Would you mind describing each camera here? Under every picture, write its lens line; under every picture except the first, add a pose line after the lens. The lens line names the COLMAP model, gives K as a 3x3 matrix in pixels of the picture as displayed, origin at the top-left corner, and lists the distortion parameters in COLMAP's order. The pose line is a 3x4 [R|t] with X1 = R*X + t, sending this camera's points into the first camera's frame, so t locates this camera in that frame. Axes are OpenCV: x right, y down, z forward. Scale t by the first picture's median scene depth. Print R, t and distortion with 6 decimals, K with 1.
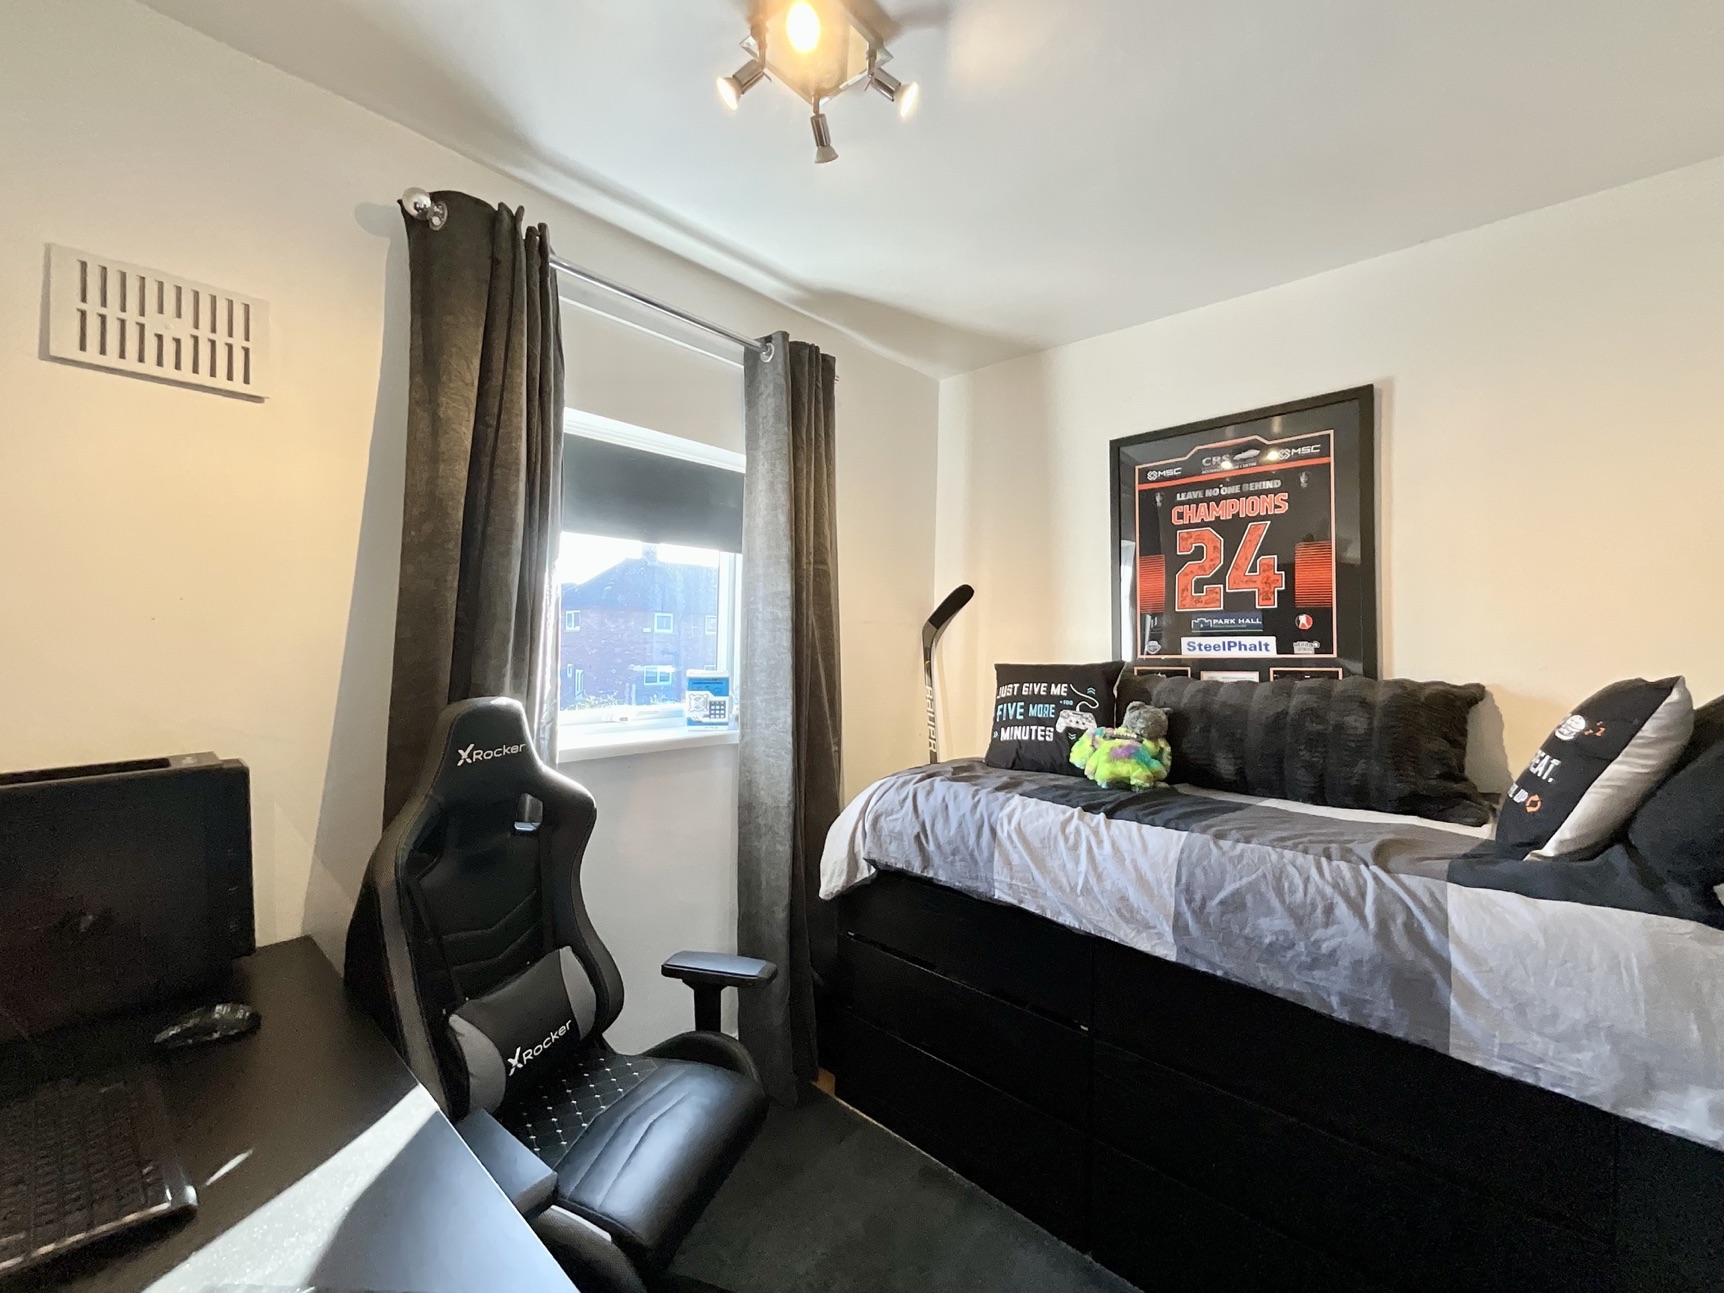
lens RADIAL K [[696.8, 0, 860.0], [0, 696.8, 645.2], [0, 0, 1]] dist [-0.004182, -0.000194]
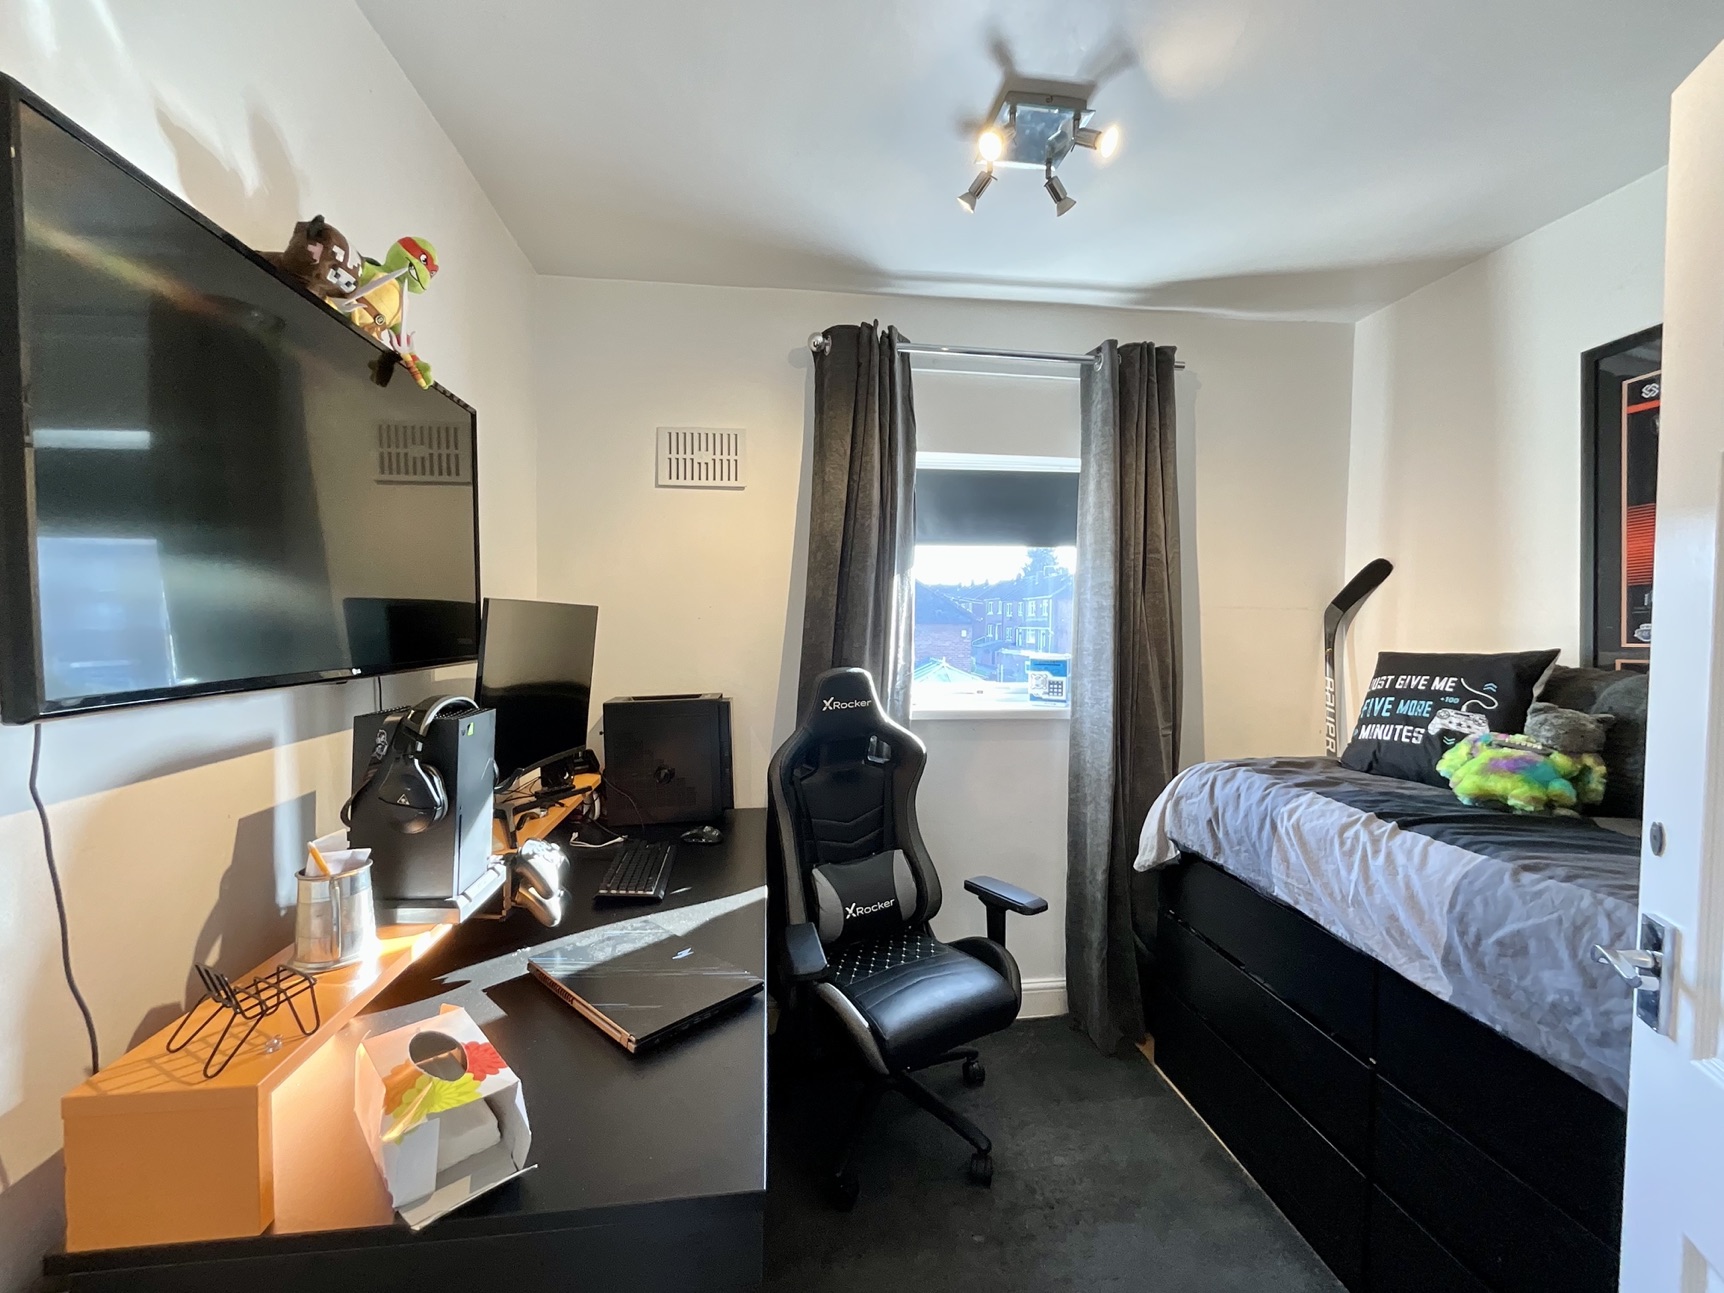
lens RADIAL K [[686.8, 0, 859.4], [0, 686.8, 640.8], [0, 0, 1]] dist [-0.000309, 0.000140]
pose [[0.761589, 0.004737, -0.648043, 0.342810], [0.003674, 0.999926, 0.011628, 0.001027], [0.648050, -0.011237, 0.761515, -0.076973]]
